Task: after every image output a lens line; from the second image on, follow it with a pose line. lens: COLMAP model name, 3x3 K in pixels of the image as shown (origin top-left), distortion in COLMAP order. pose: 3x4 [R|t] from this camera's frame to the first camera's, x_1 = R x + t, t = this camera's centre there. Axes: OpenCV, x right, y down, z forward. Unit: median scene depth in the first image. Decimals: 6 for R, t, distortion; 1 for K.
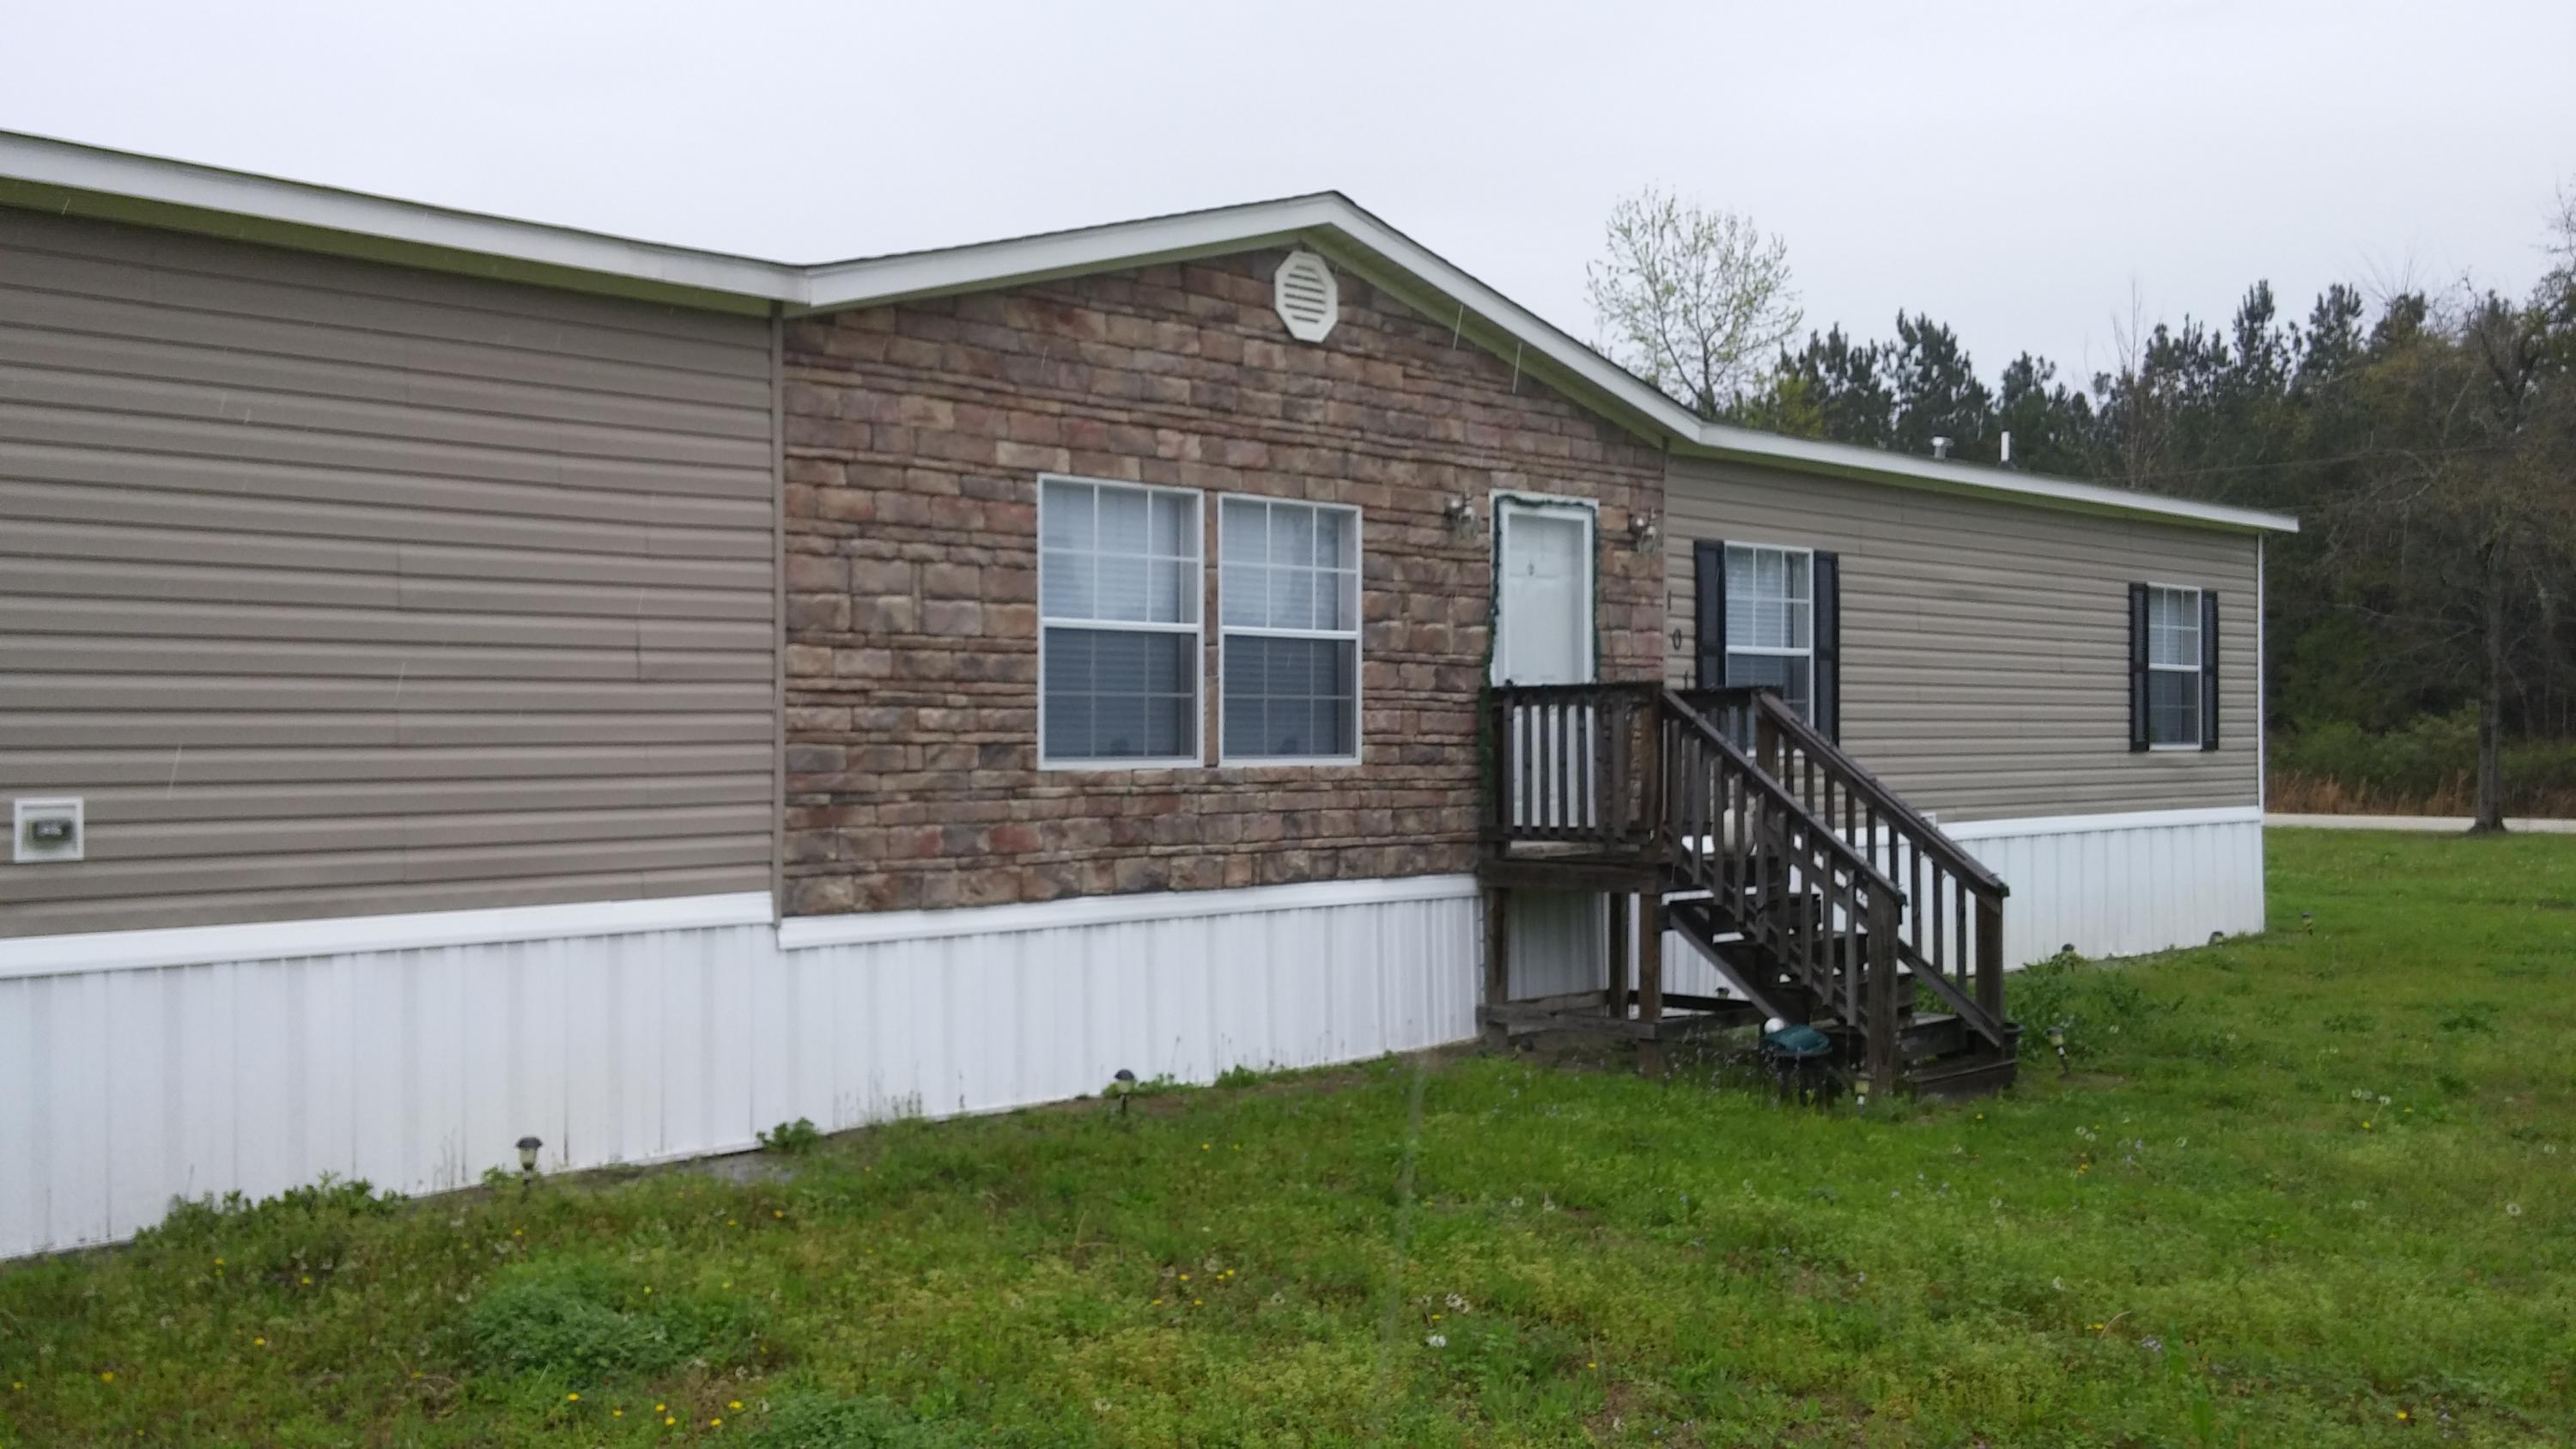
lens RADIAL K [[2210.5, 0, 1288.0], [0, 2210.5, 724.5], [0, 0, 1]] dist [0.020923, -0.004320]
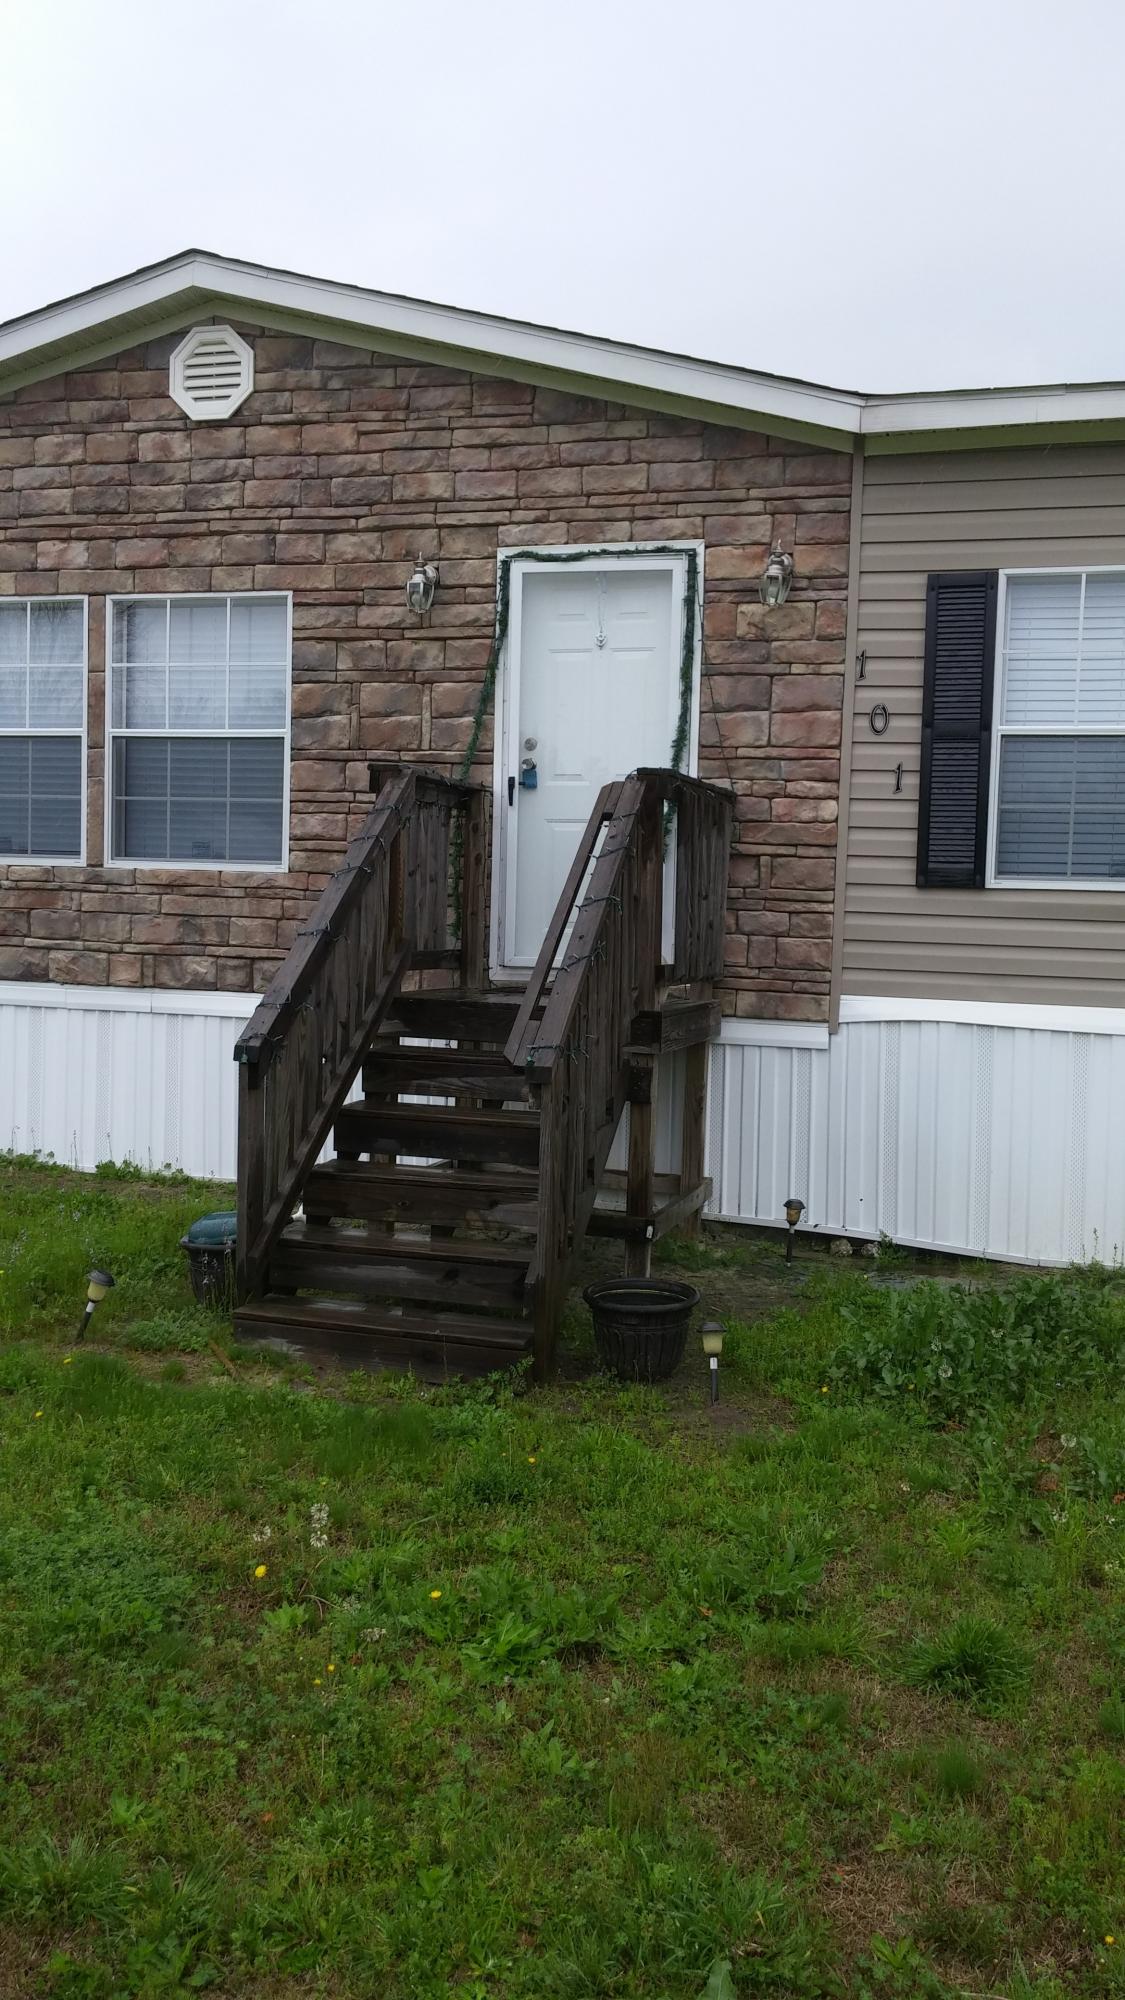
lens RADIAL K [[1716.0, 0, 563.0], [0, 1716.0, 984.4], [0, 0, 1]] dist [0.020923, -0.004320]
pose [[0.478993, 0.082188, -0.873963, 0.733456], [-0.018116, 0.996321, 0.083766, 0.002504], [0.877632, -0.024291, 0.478719, 0.761375]]
